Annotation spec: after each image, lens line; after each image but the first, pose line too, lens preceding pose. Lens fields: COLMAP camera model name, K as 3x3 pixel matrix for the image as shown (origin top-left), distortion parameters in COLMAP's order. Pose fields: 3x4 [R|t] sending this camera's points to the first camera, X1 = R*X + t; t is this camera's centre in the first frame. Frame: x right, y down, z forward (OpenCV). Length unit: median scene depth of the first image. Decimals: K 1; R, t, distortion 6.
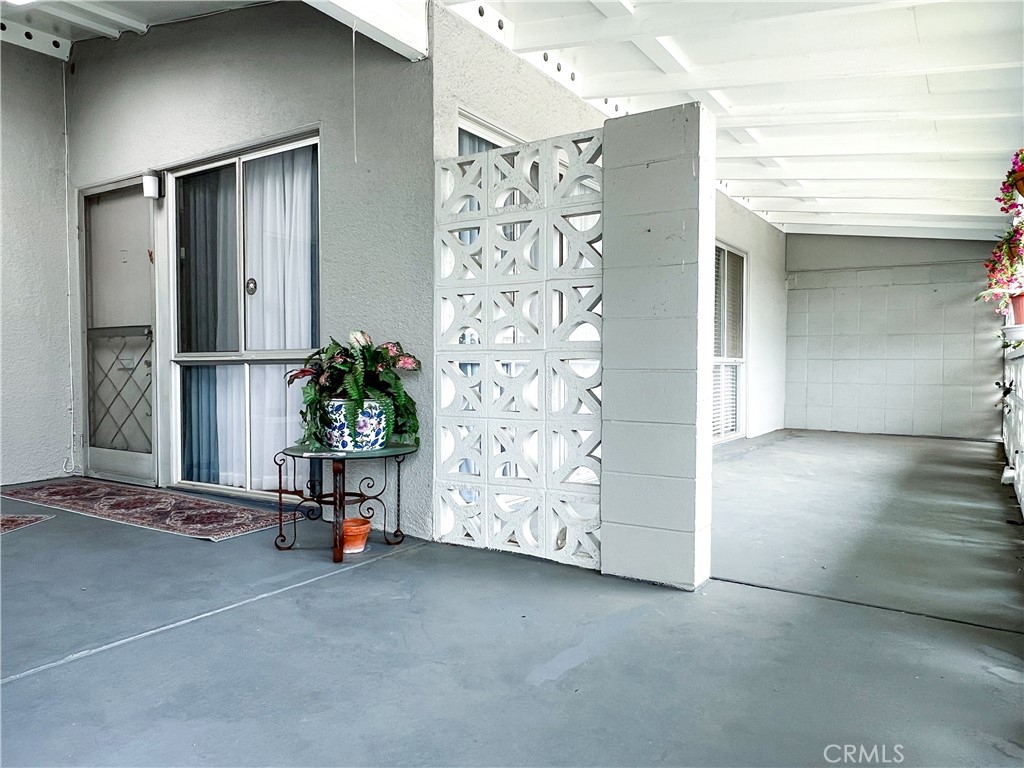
lens RADIAL K [[715.7, 0, 512.0], [0, 715.7, 384.0], [0, 0, 1]] dist [0.001190, 0.000898]
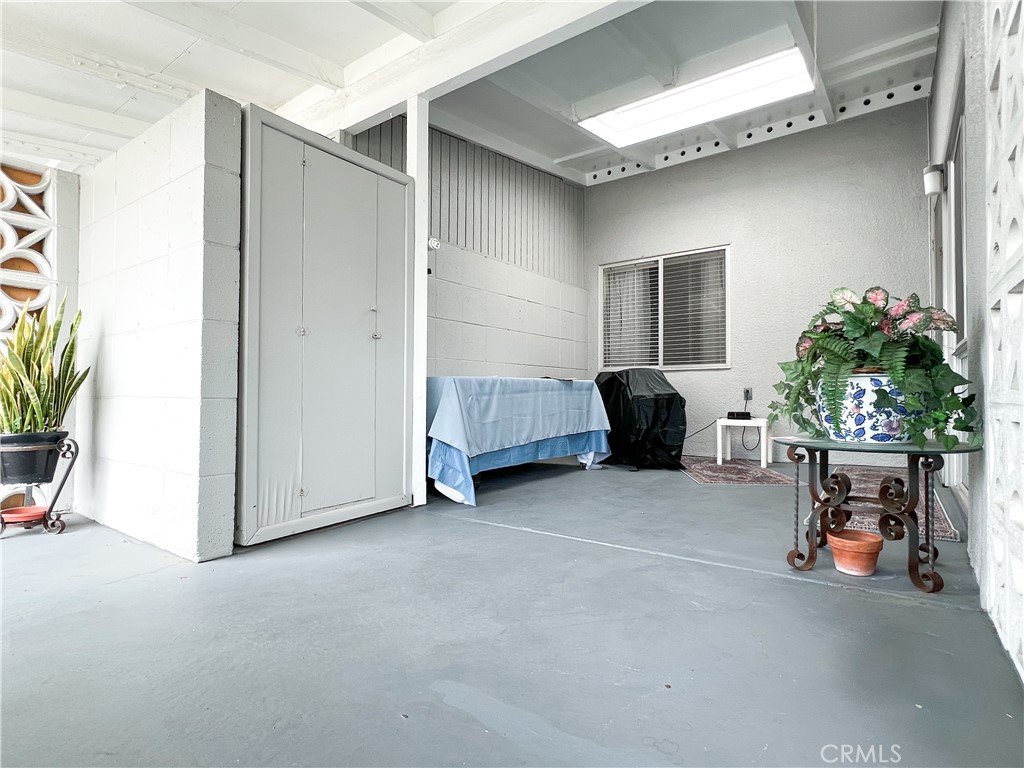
lens RADIAL K [[532.6, 0, 512.0], [0, 532.6, 384.0], [0, 0, 1]] dist [-0.000961, -0.000384]
pose [[-0.048197, -0.018994, -0.998657, 0.471549], [-0.027204, 0.999473, -0.017696, 0.062194], [0.998467, 0.026314, -0.048688, 0.818625]]
